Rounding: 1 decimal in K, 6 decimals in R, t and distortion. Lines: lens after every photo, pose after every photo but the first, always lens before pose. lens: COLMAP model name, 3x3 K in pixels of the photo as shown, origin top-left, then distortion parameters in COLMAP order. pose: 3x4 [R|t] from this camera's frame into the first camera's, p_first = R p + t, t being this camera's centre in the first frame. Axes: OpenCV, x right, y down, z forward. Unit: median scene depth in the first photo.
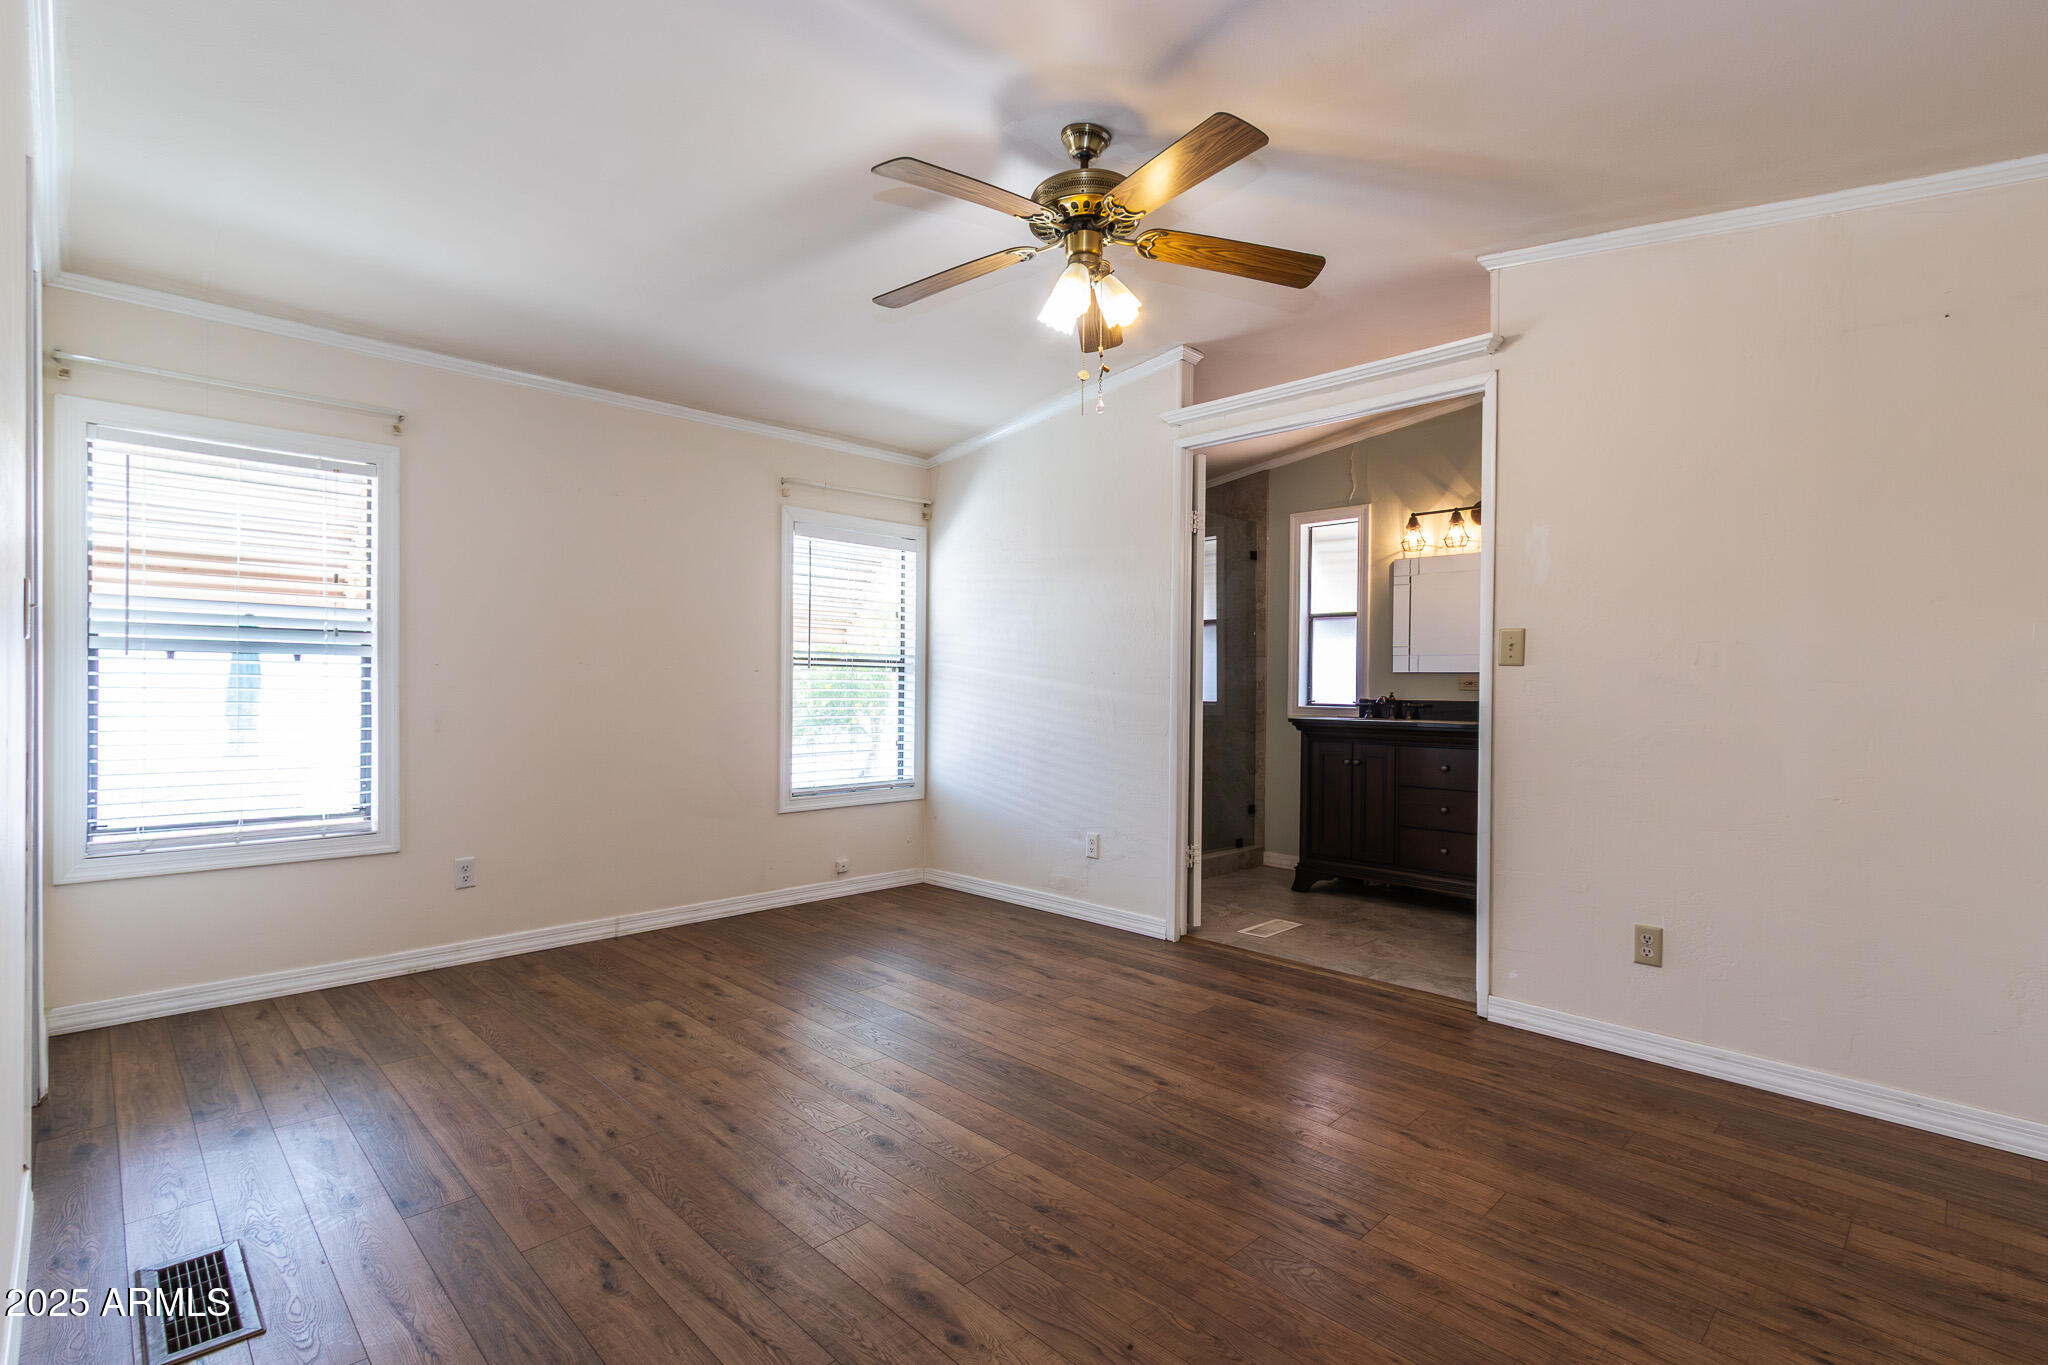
lens RADIAL K [[937.5, 0, 1024.0], [0, 937.5, 682.5], [0, 0, 1]] dist [0.000791, 0.000112]
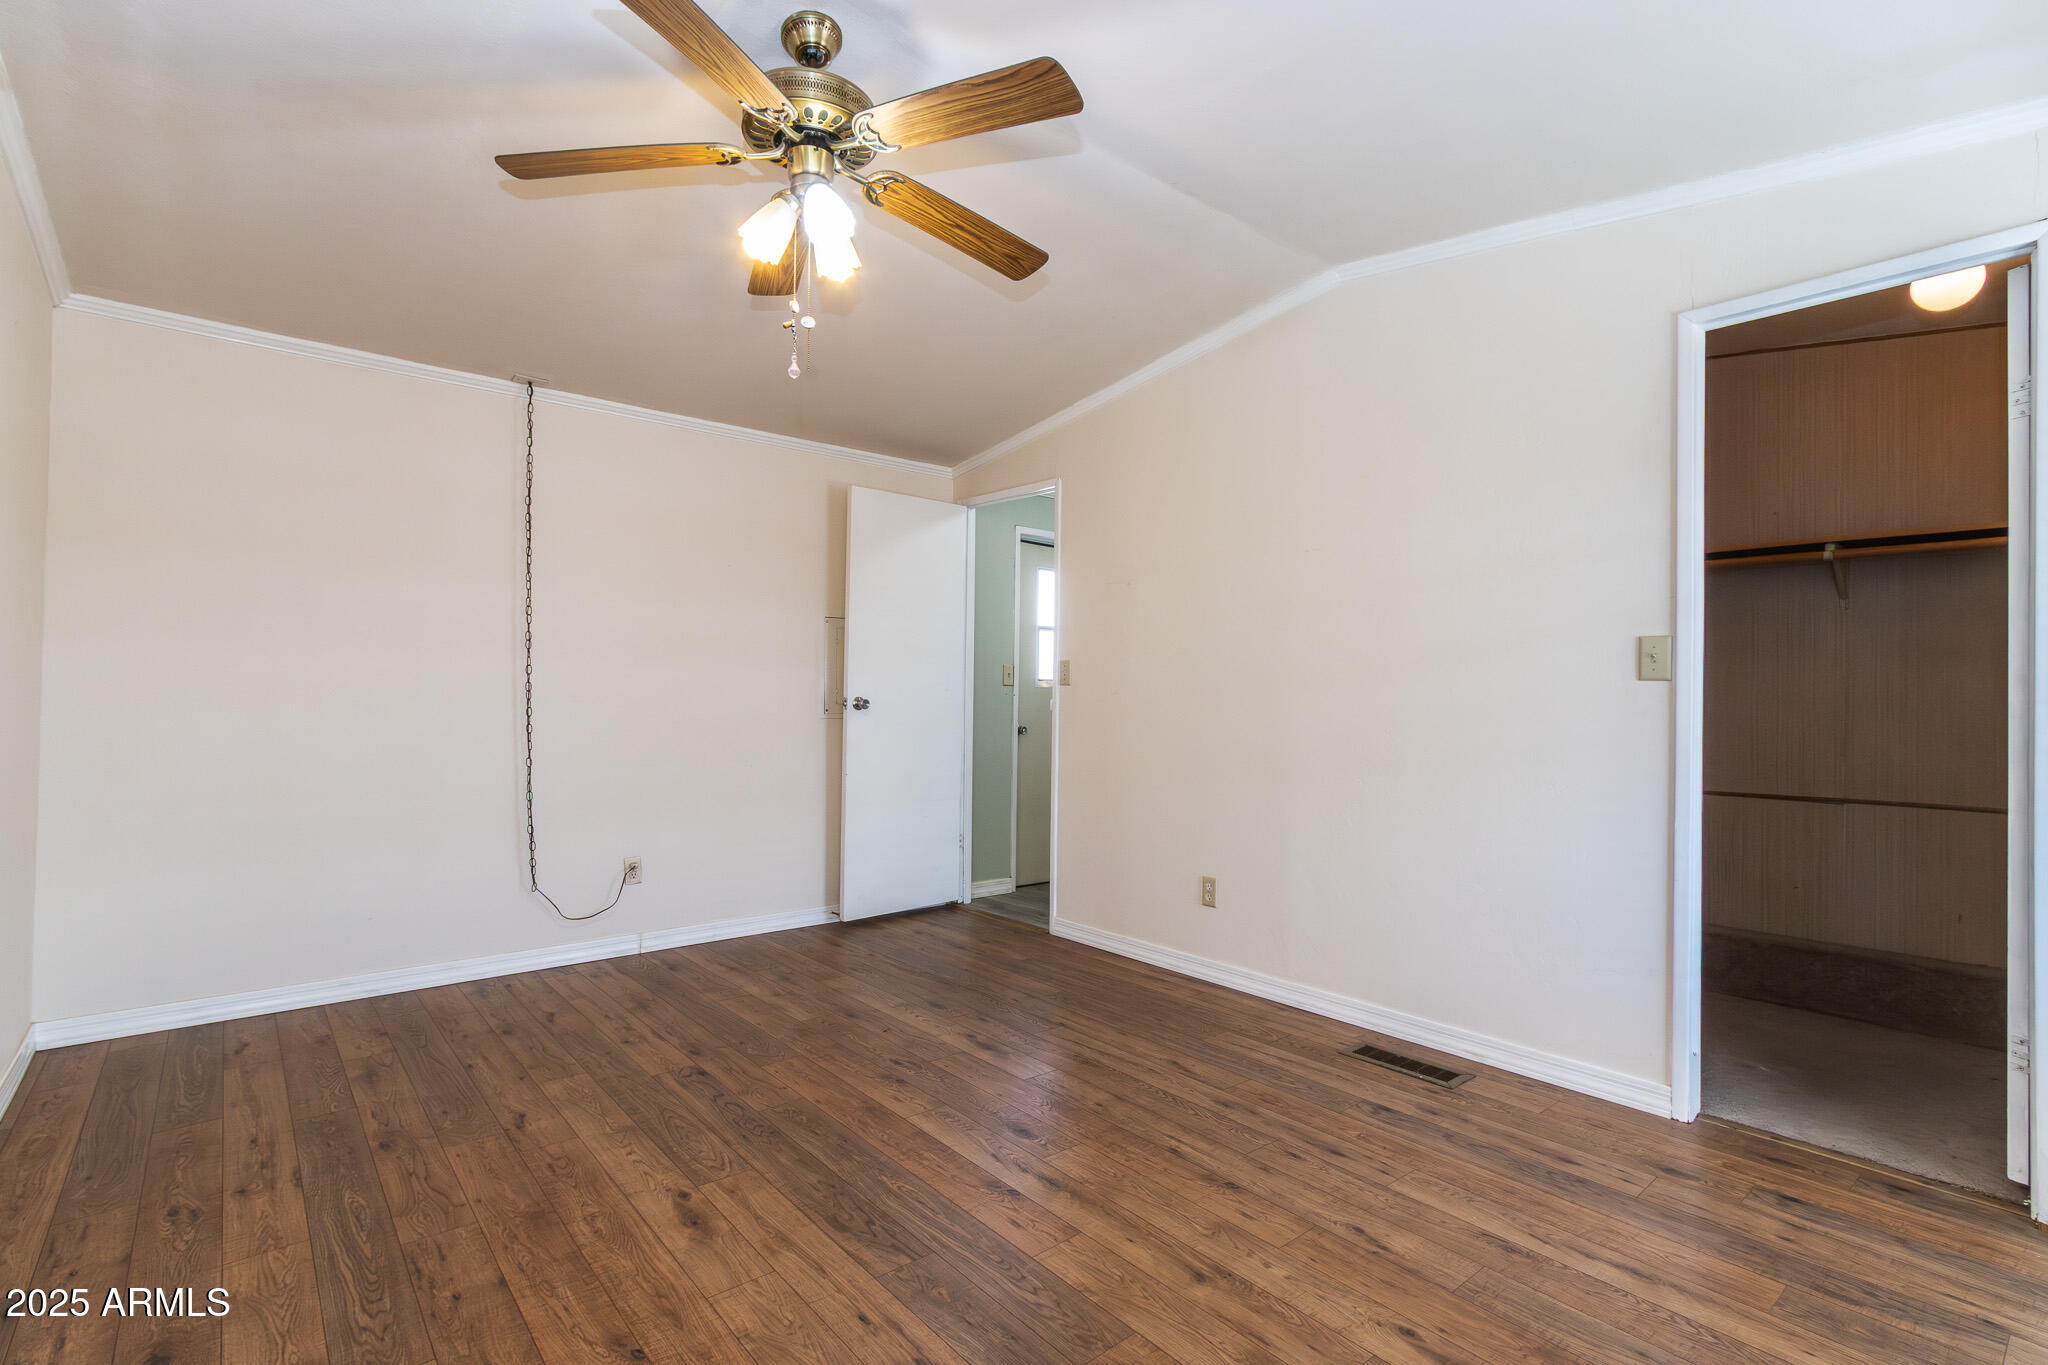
lens RADIAL K [[937.5, 0, 1024.0], [0, 937.5, 682.5], [0, 0, 1]] dist [0.000791, 0.000112]
pose [[-0.996191, -0.019594, 0.084972, -0.212594], [-0.020867, 0.999682, -0.014127, -0.002229], [-0.084668, -0.015847, -0.996283, 1.897032]]
